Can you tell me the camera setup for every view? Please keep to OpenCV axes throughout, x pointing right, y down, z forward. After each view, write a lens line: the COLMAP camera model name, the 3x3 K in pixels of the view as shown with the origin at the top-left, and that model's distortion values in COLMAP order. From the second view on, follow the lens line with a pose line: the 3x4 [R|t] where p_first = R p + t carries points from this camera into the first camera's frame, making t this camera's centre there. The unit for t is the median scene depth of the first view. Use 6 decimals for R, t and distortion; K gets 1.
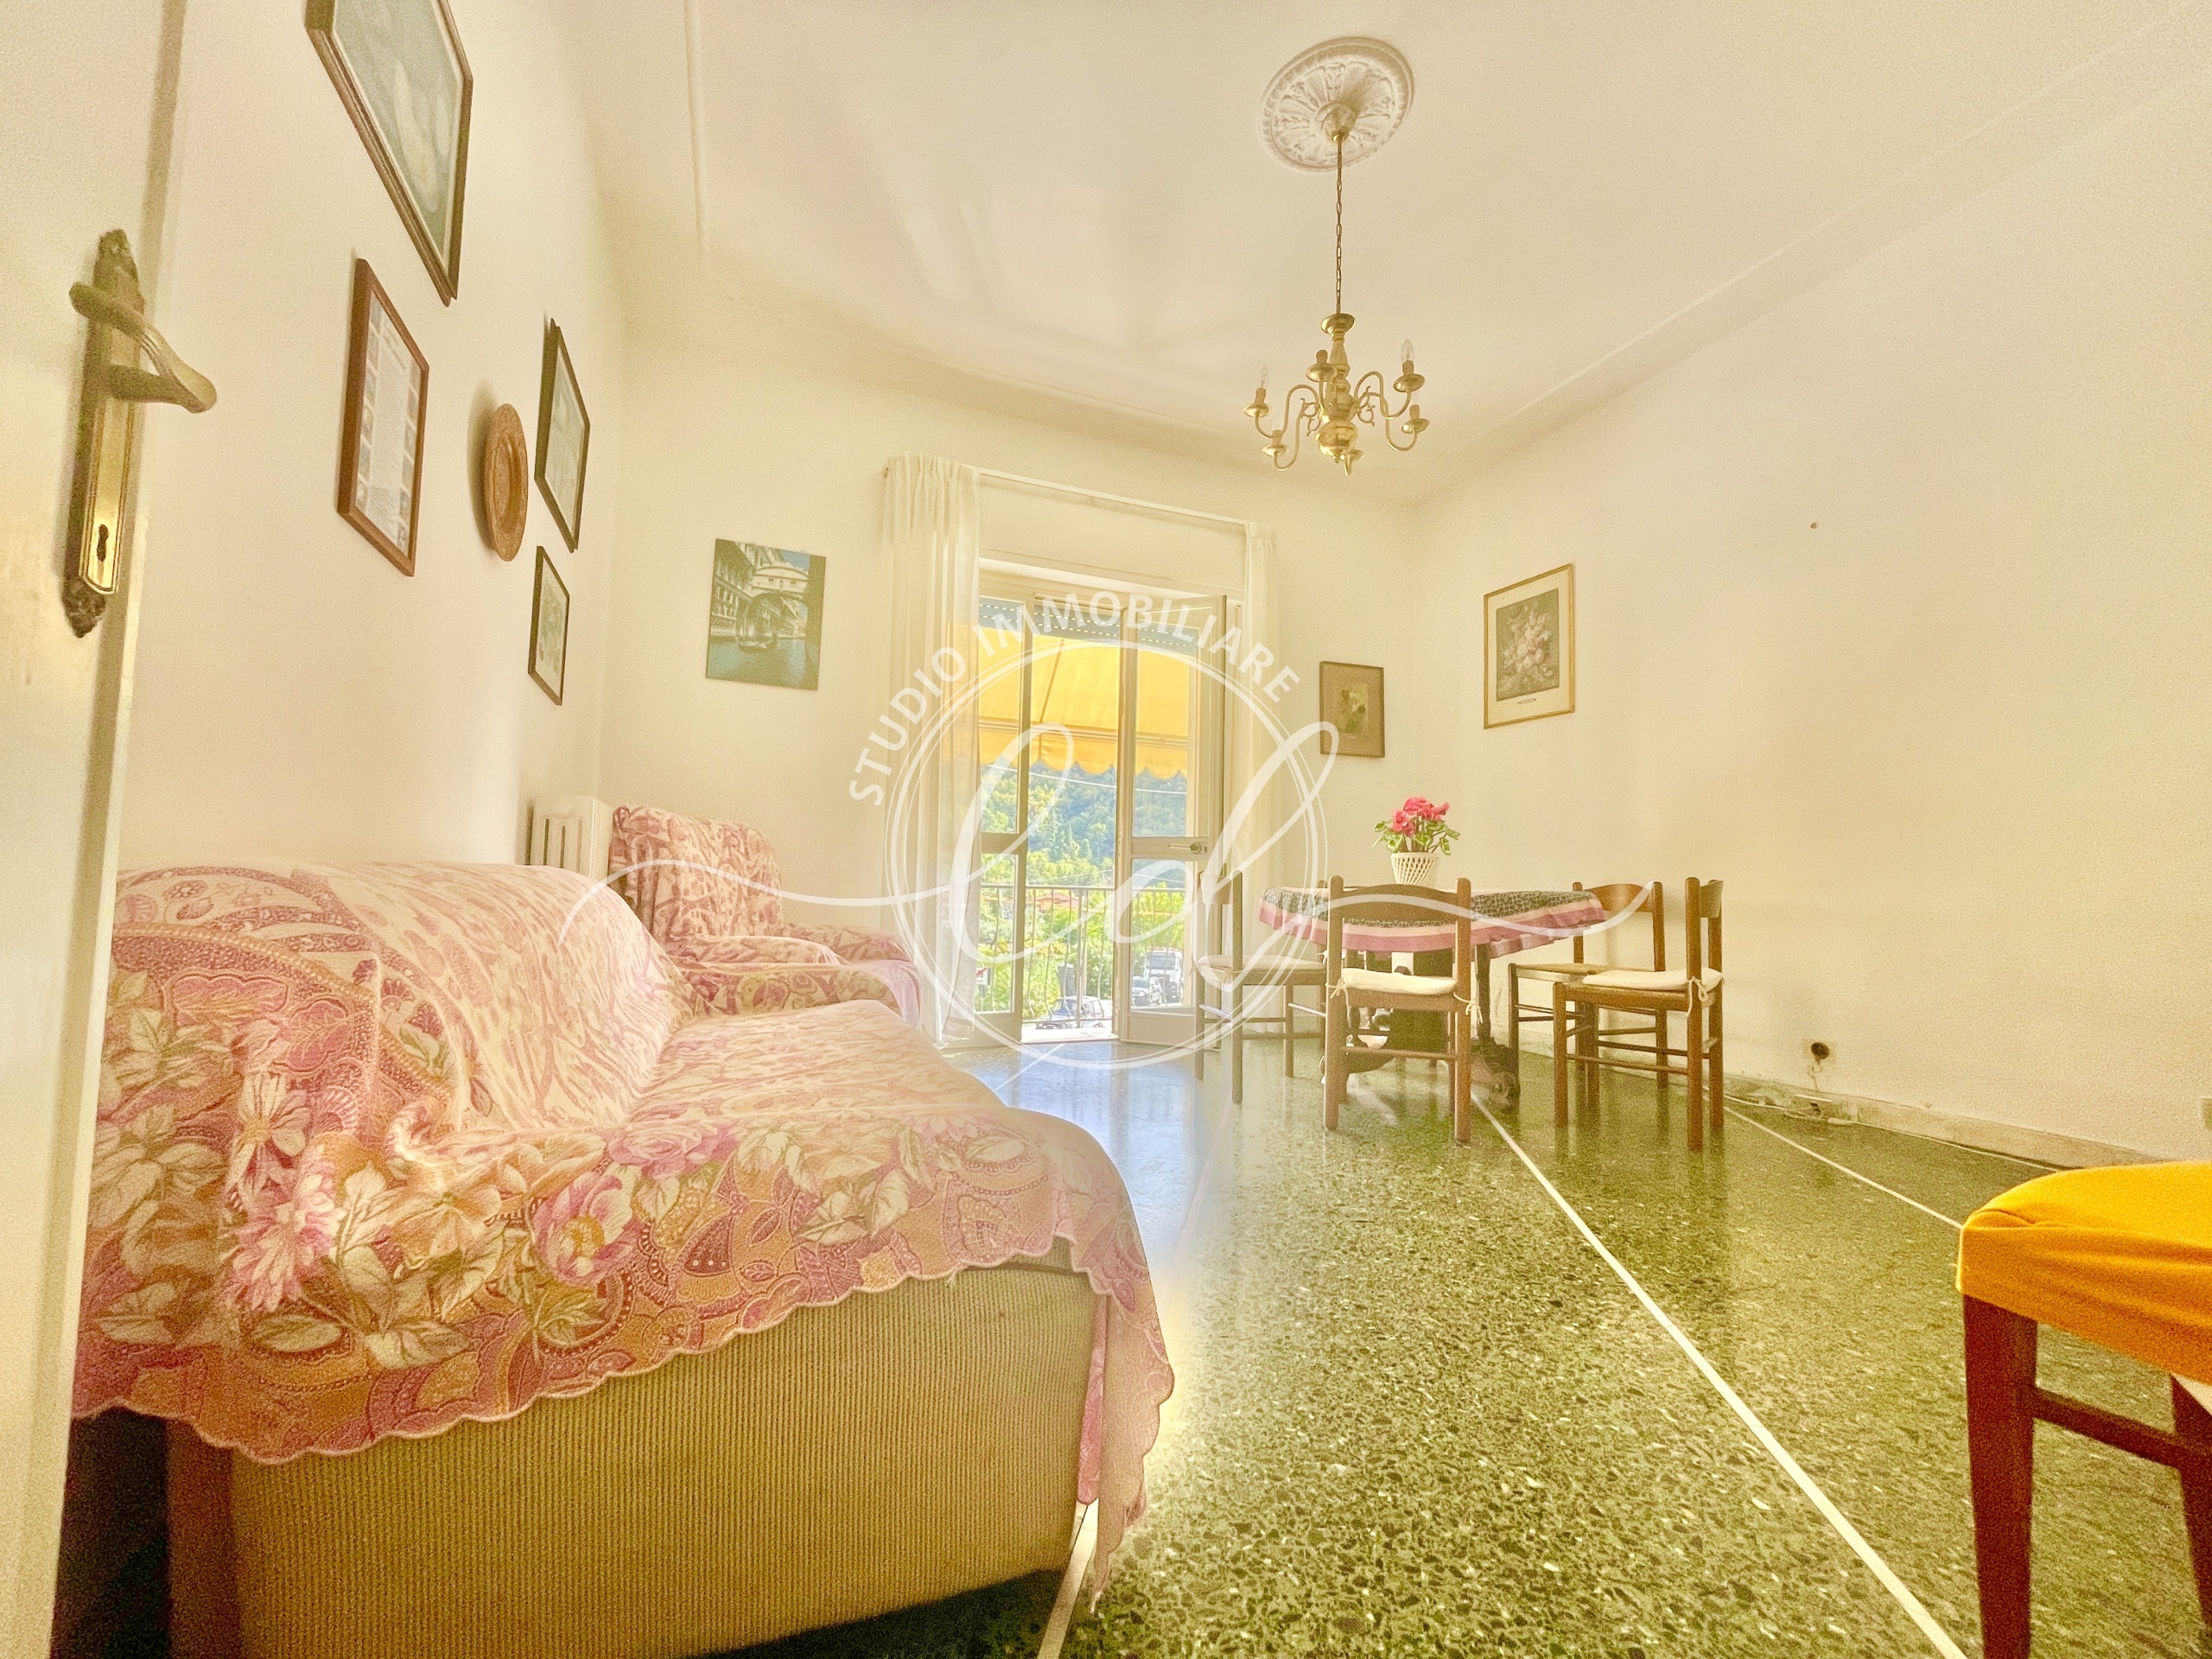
lens RADIAL K [[894.9, 0, 1092.5], [0, 894.9, 828.3], [0, 0, 1]] dist [-0.004812, 0.002370]
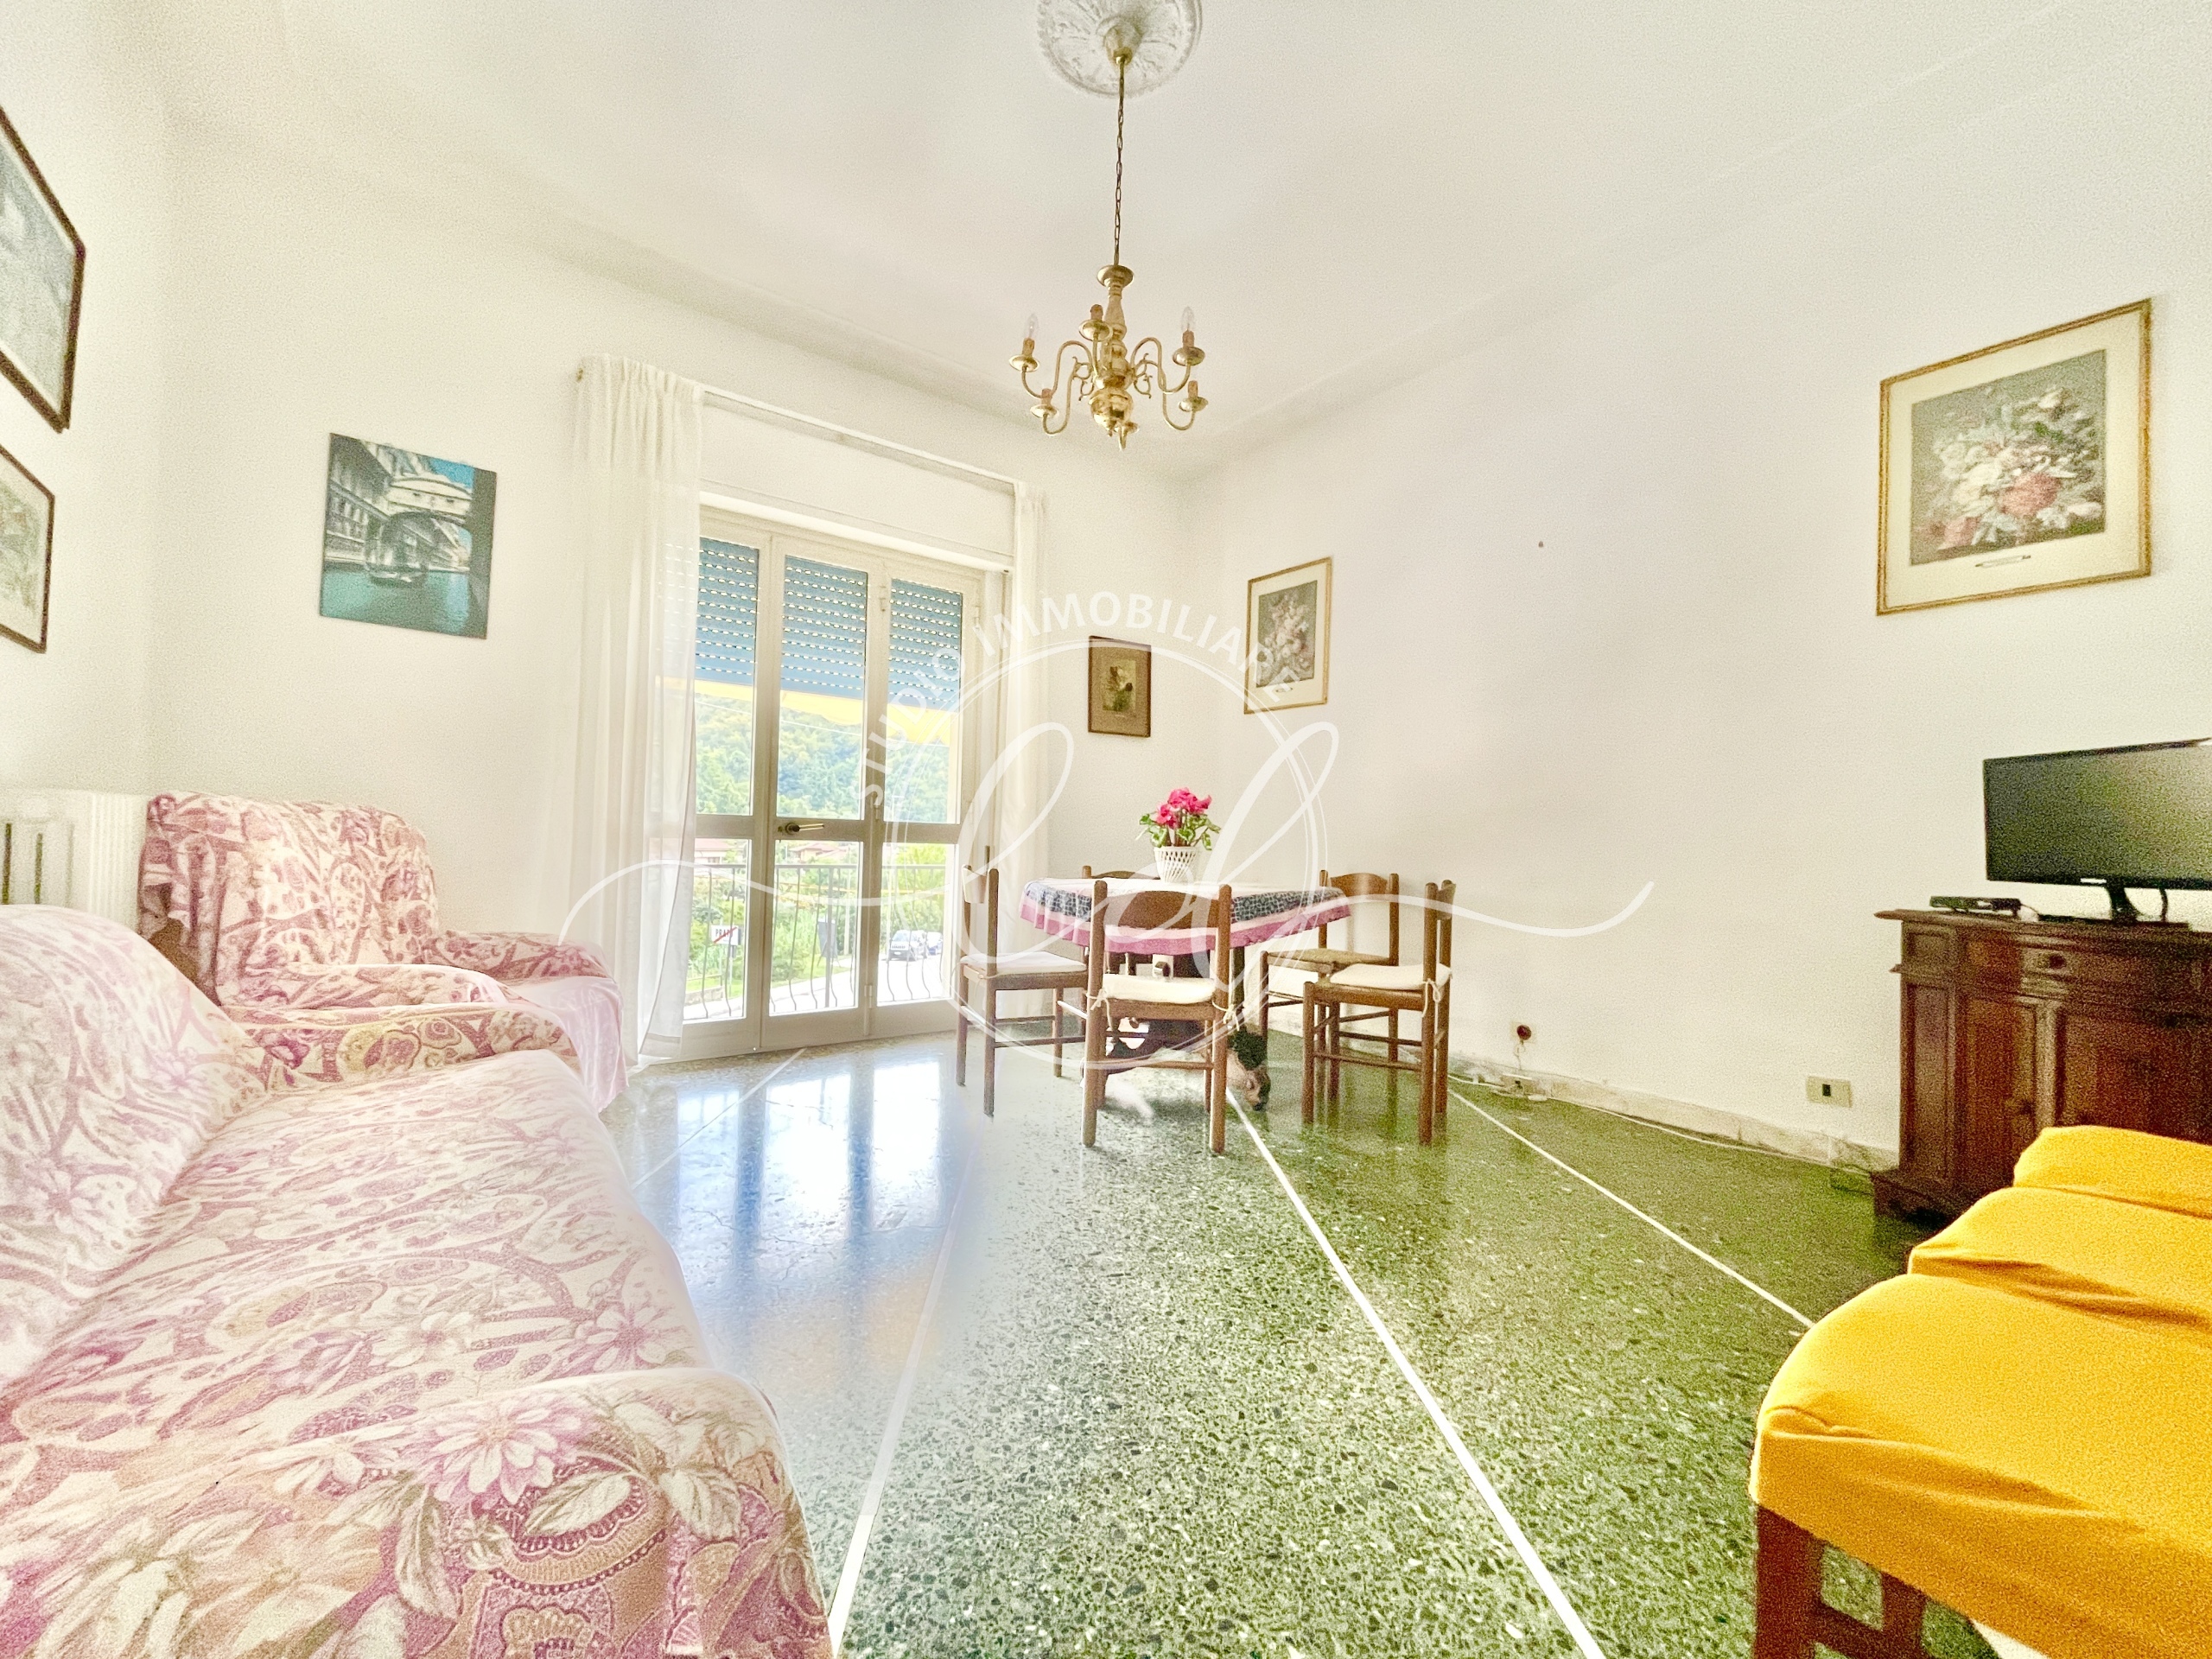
lens RADIAL K [[894.9, 0, 1094.2], [0, 894.9, 825.6], [0, 0, 1]] dist [-0.004812, 0.002370]
pose [[0.966948, 0.007606, 0.254860, 0.029408], [-0.021766, 0.998369, 0.052785, -0.061244], [-0.254043, -0.056587, 0.965536, 0.106827]]
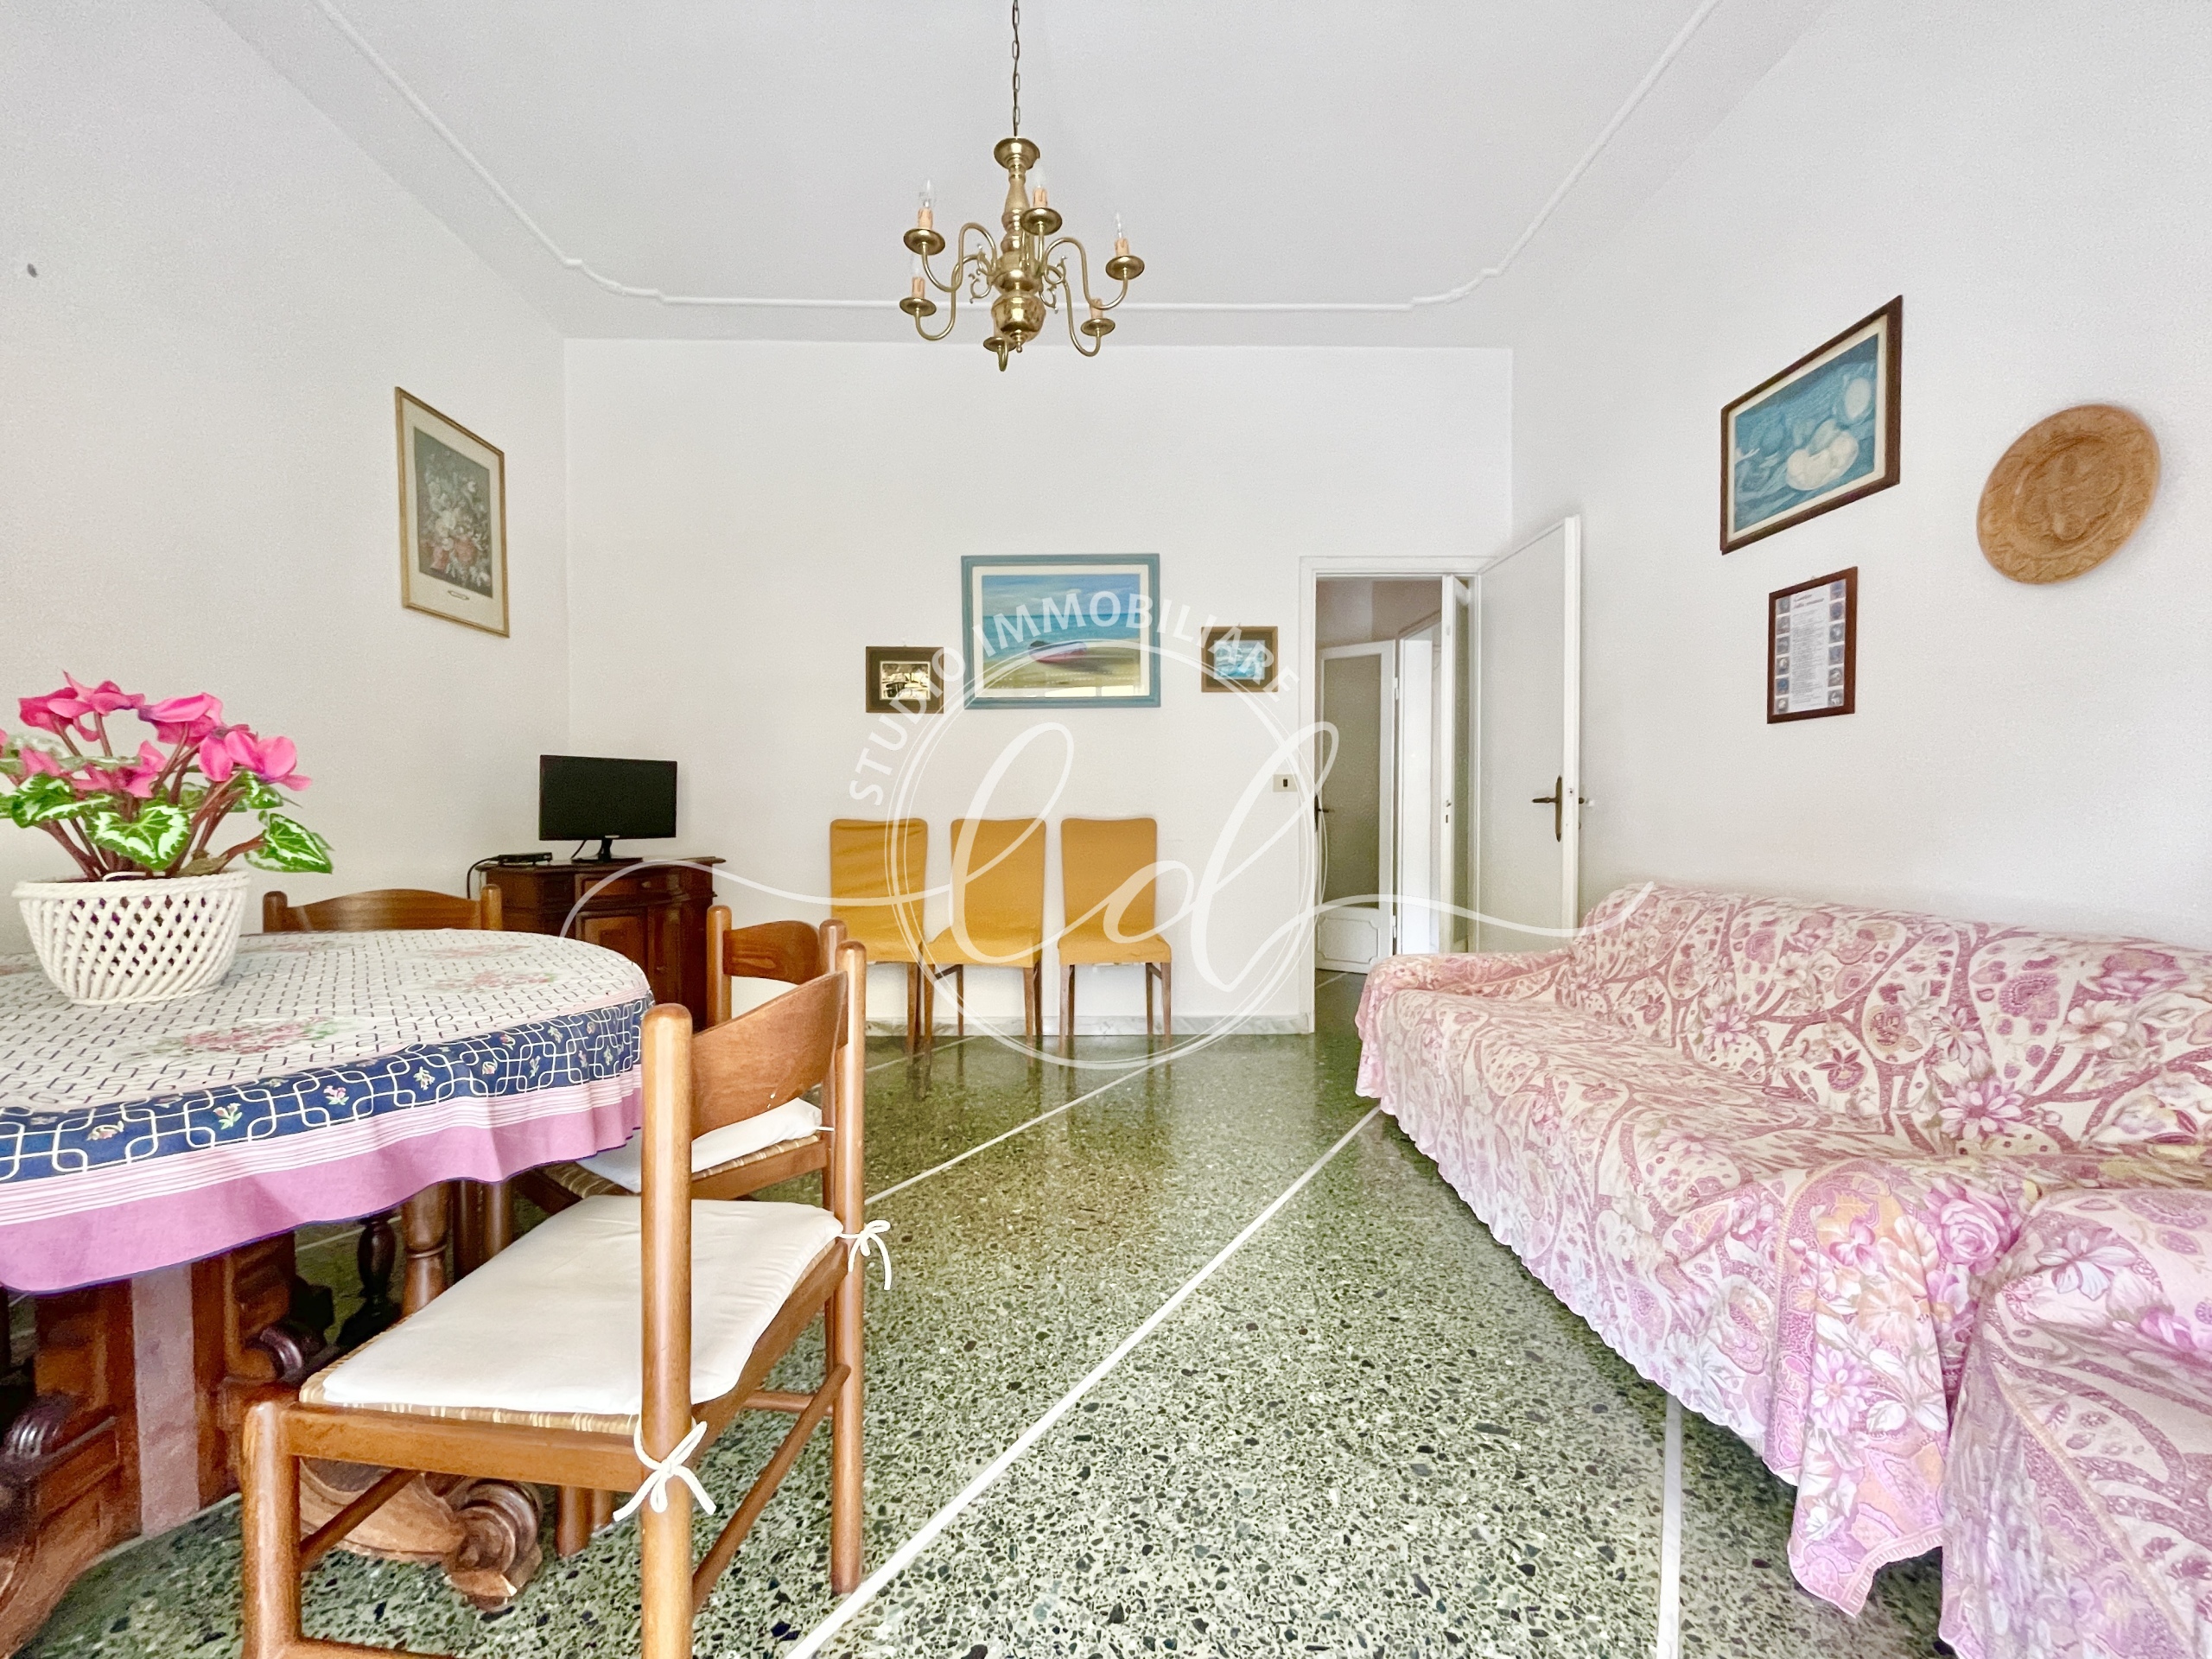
lens RADIAL K [[894.9, 0, 1097.9], [0, 894.9, 823.8], [0, 0, 1]] dist [-0.004812, 0.002370]
pose [[-0.933713, -0.026818, 0.357016, -0.066702], [-0.043277, 0.998333, -0.038191, 0.010584], [-0.355396, -0.051110, -0.933317, 1.622864]]
